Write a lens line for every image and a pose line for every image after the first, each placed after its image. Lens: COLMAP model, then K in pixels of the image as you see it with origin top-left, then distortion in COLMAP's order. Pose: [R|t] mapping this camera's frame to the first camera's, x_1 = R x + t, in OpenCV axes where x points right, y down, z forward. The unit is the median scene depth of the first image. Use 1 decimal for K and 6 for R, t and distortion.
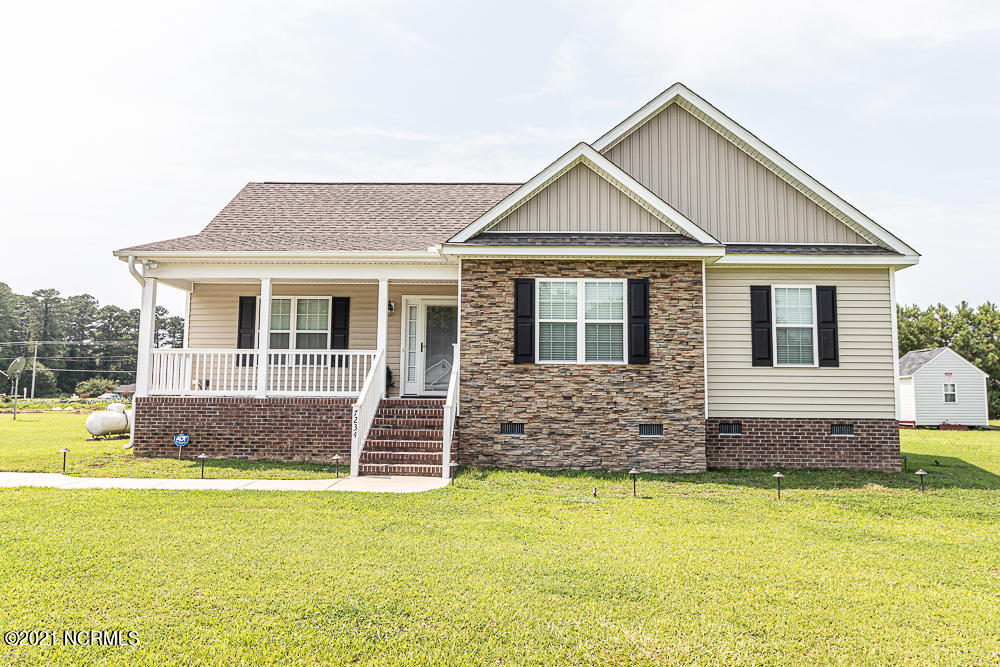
lens RADIAL K [[692.1, 0, 494.5], [0, 692.1, 332.6], [0, 0, 1]] dist [0.008055, -0.004012]
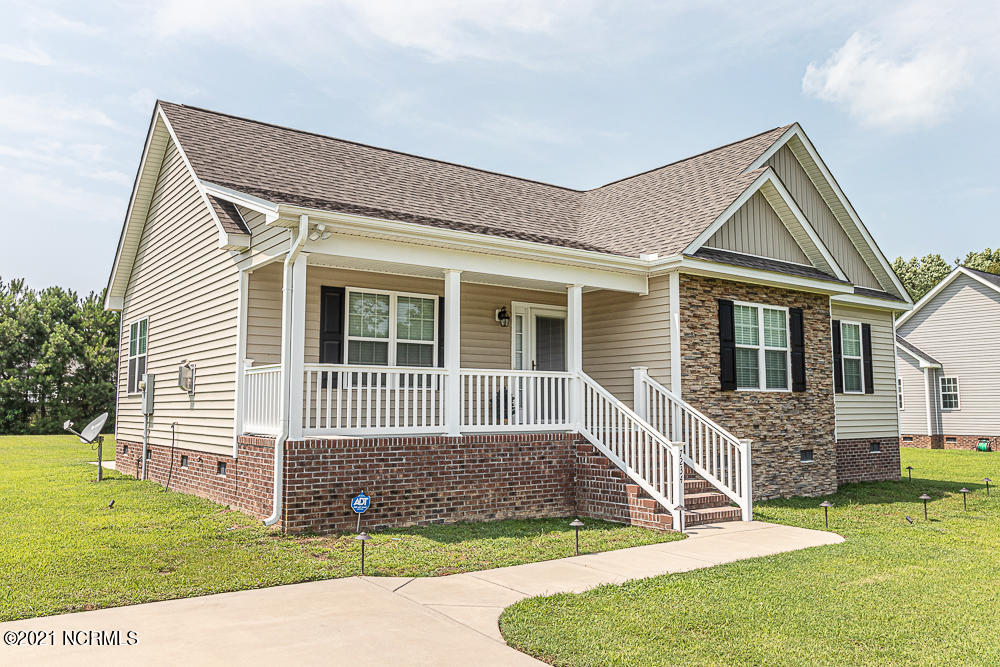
lens RADIAL K [[807.7, 0, 505.4], [0, 807.7, 333.4], [0, 0, 1]] dist [0.012528, -0.007242]
pose [[0.782232, 0.046834, 0.621224, -0.864447], [-0.045963, 0.998791, -0.017423, -0.000136], [-0.621289, -0.014924, 0.783439, 0.326208]]
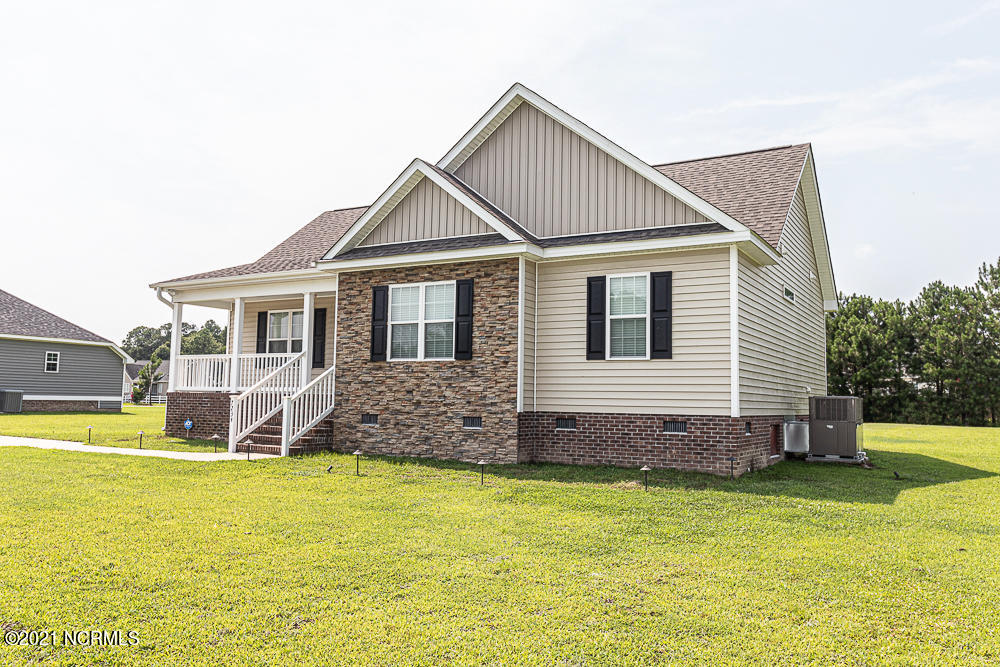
lens RADIAL K [[767.9, 0, 503.0], [0, 767.9, 331.4], [0, 0, 1]] dist [0.013740, 0.008666]
pose [[0.881815, -0.036893, -0.470150, 0.801140], [0.035877, 0.999294, -0.011124, 0.016606], [0.470229, -0.007058, 0.882516, -0.009380]]
